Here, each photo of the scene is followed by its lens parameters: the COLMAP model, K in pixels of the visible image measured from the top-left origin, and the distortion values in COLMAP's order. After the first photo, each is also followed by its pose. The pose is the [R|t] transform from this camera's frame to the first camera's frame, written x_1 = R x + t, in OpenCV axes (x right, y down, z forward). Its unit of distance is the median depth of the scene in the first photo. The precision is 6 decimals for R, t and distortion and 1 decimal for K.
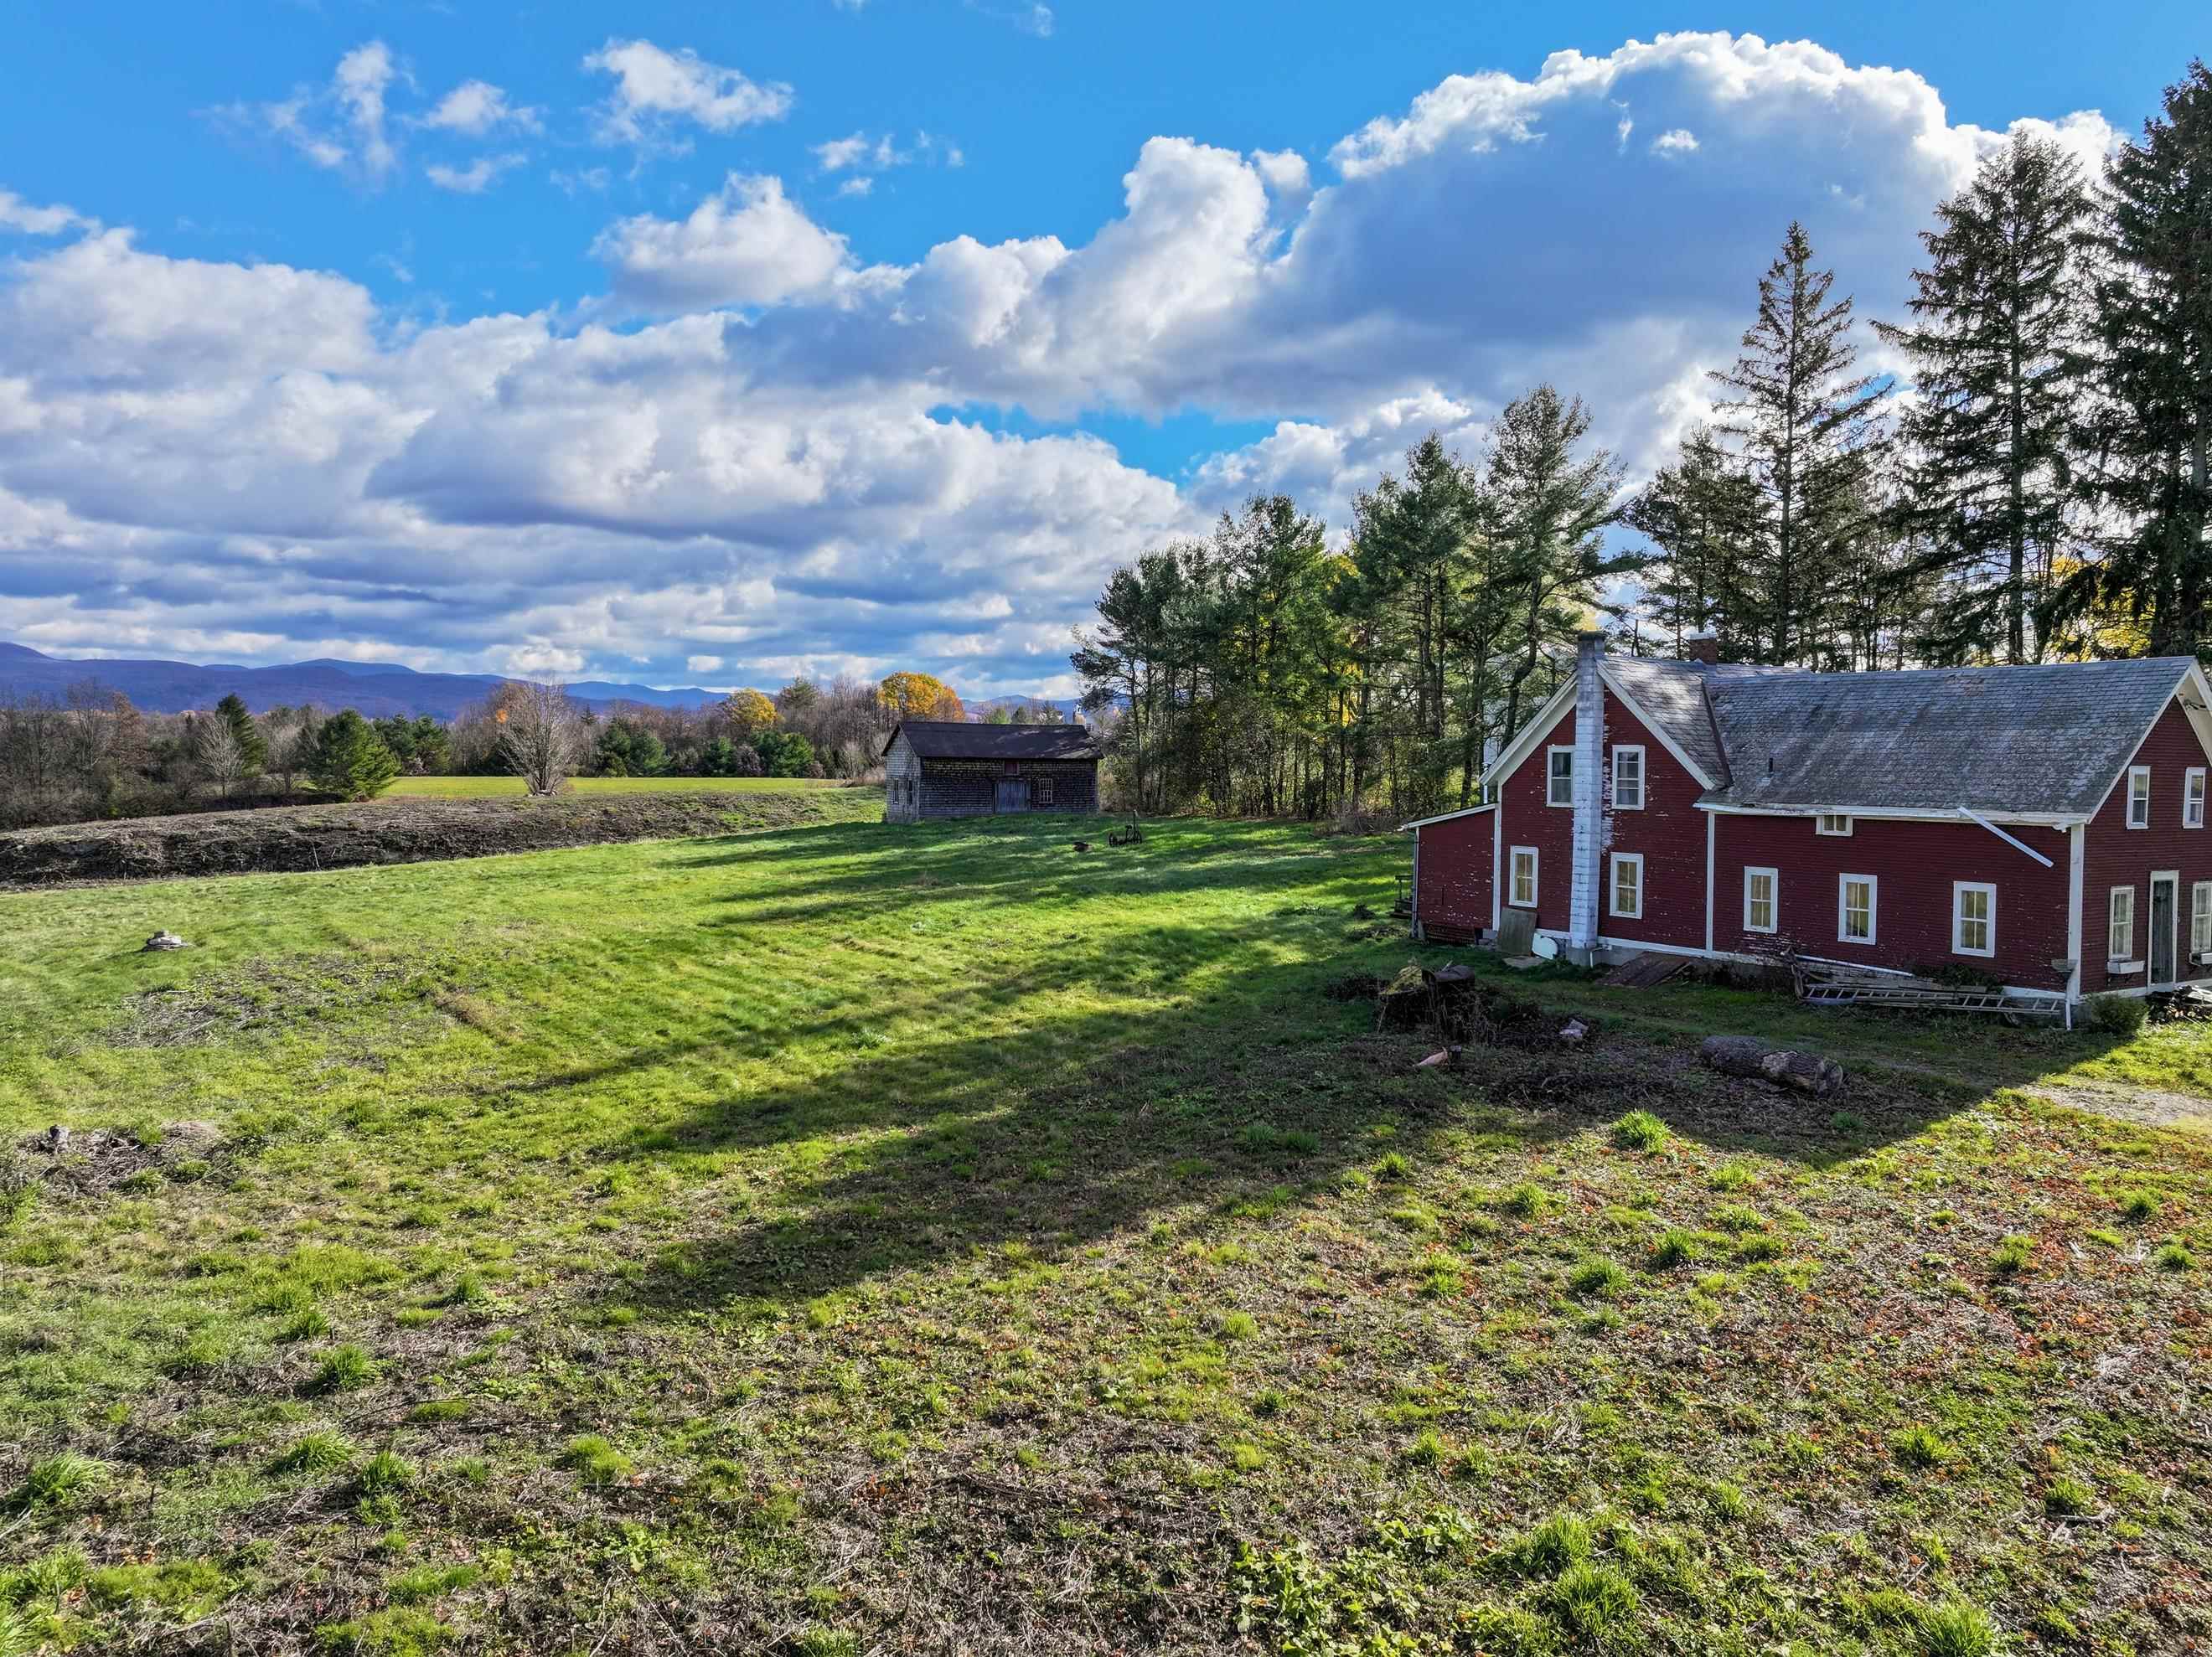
lens RADIAL K [[1536.6, 0, 1106.0], [0, 1536.6, 828.5], [0, 0, 1]] dist [-0.005022, 0.003730]
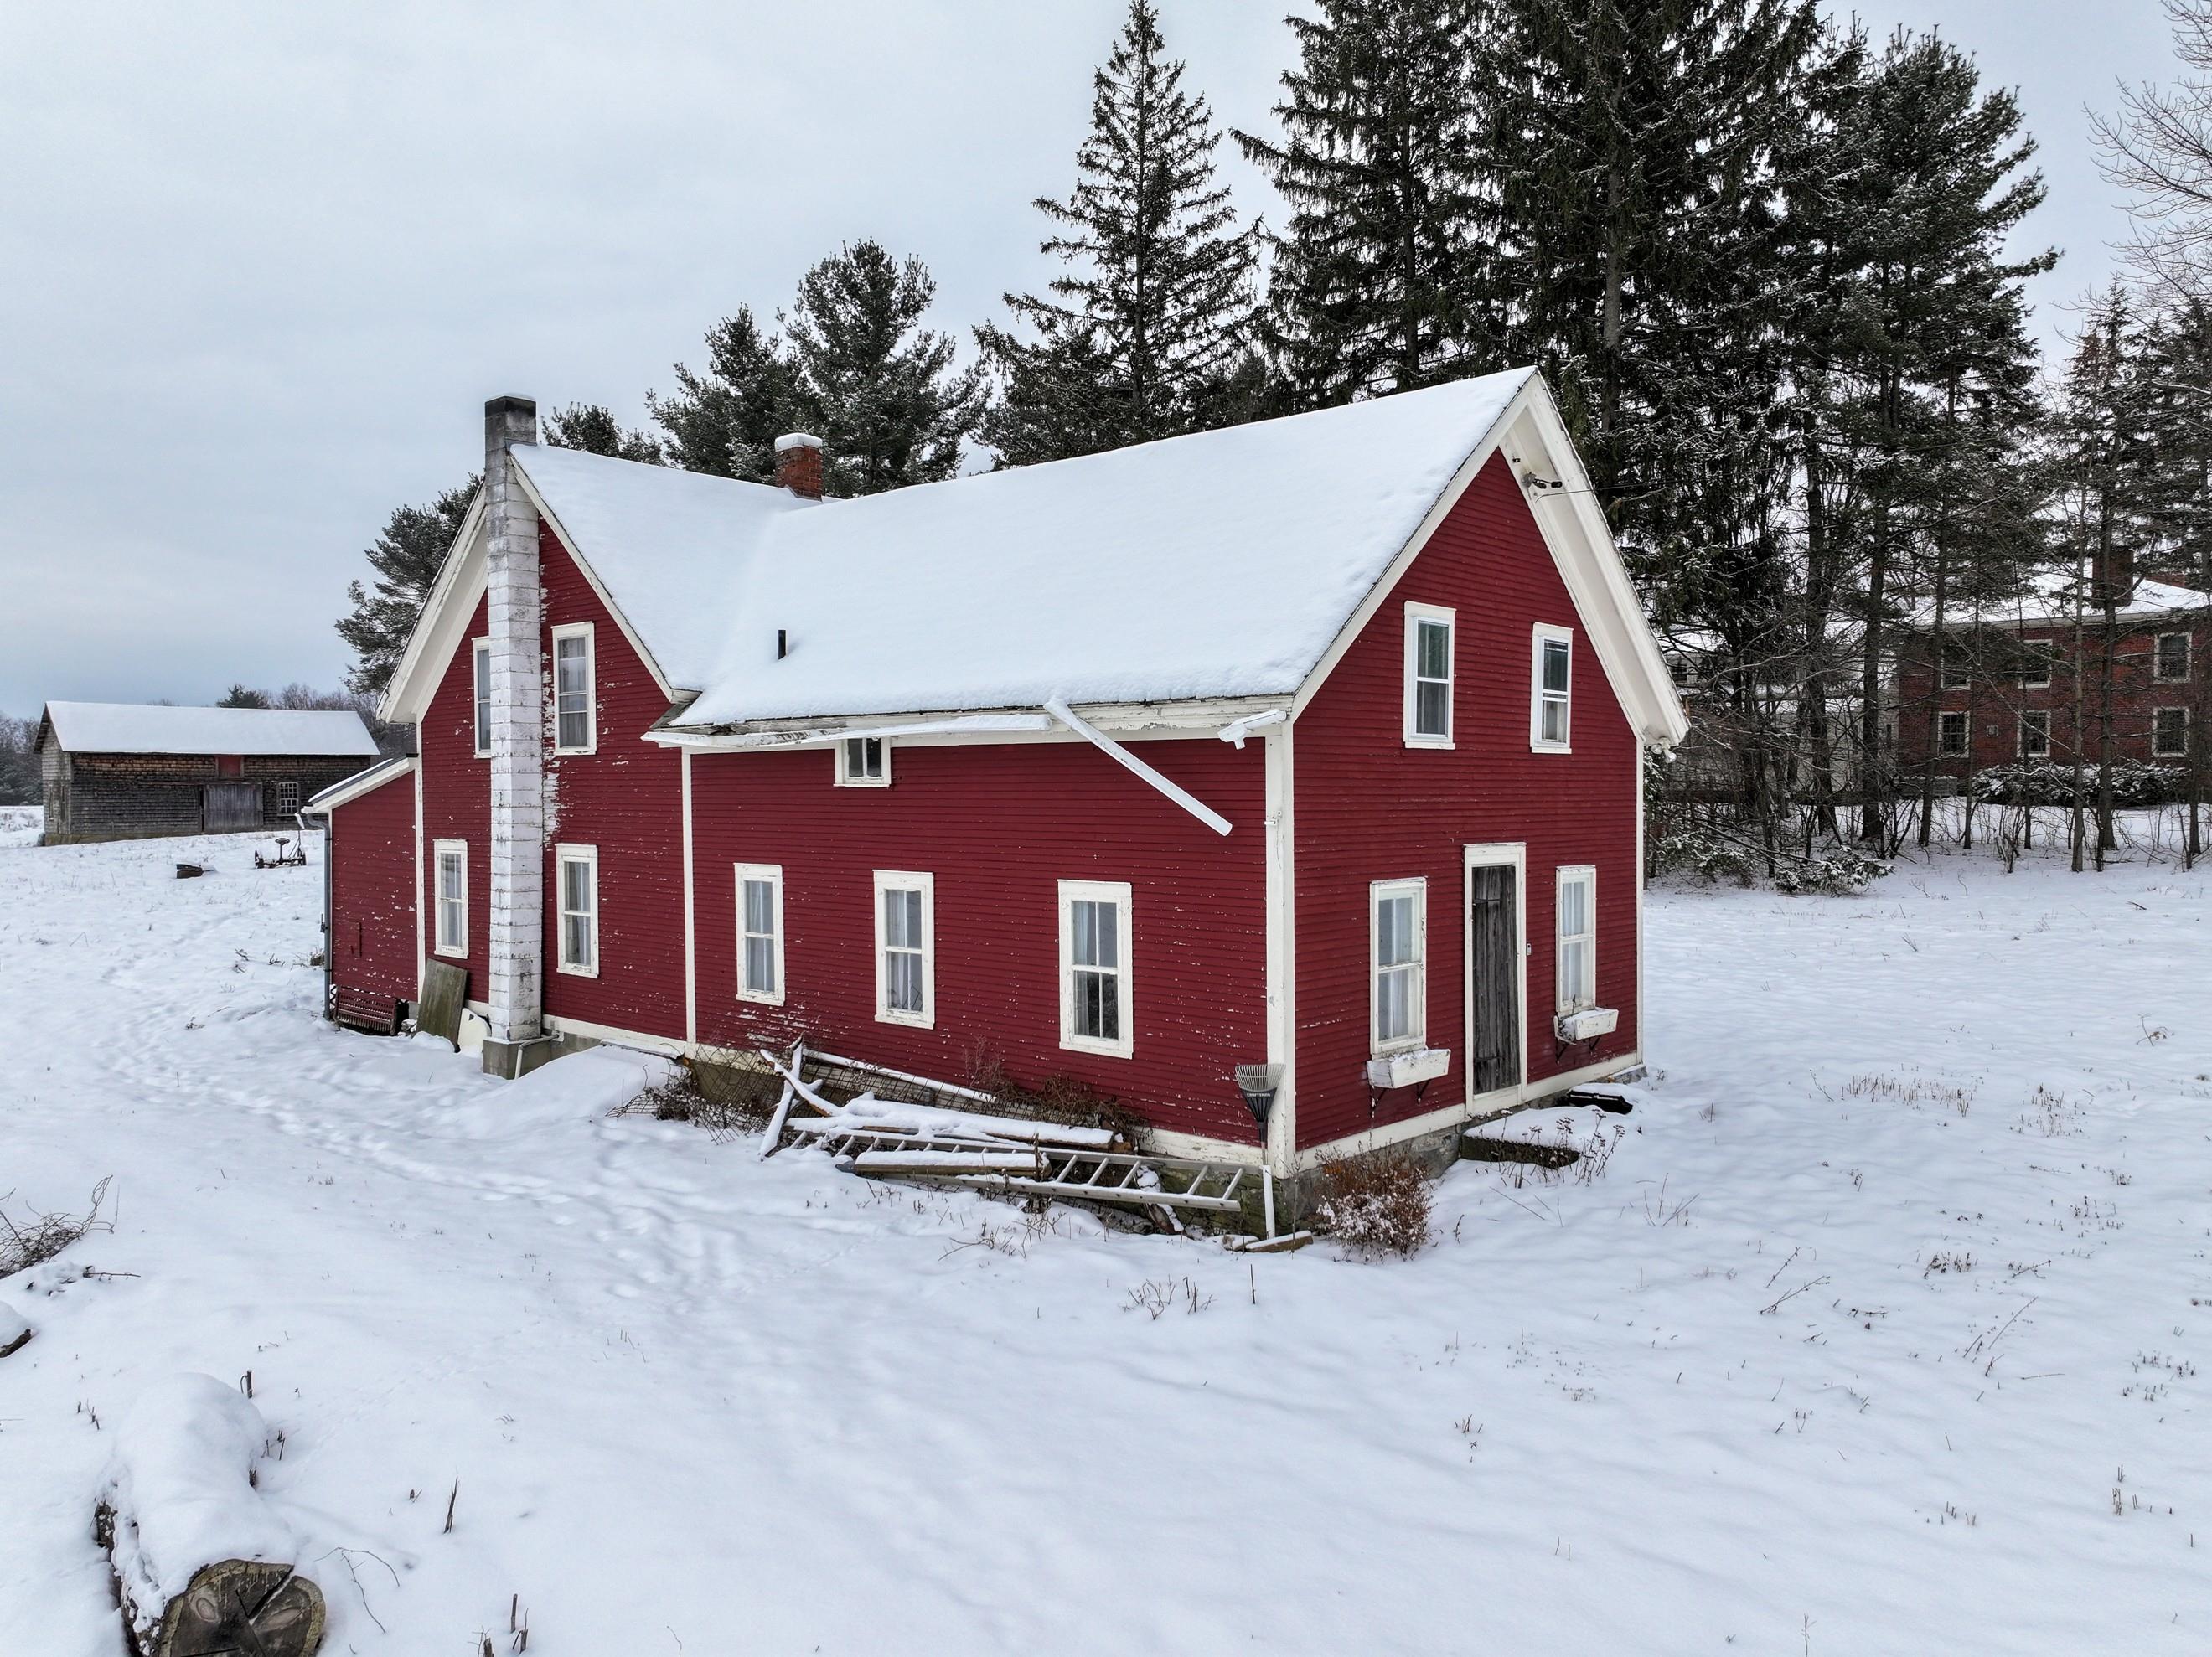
lens RADIAL K [[1556.4, 0, 1111.4], [0, 1556.4, 819.1], [0, 0, 1]] dist [0.001280, 0.014429]
pose [[0.962236, -0.017667, 0.271644, 0.260517], [0.023568, 0.999551, -0.018476, 0.014936], [-0.271196, 0.024180, 0.962220, 0.335374]]
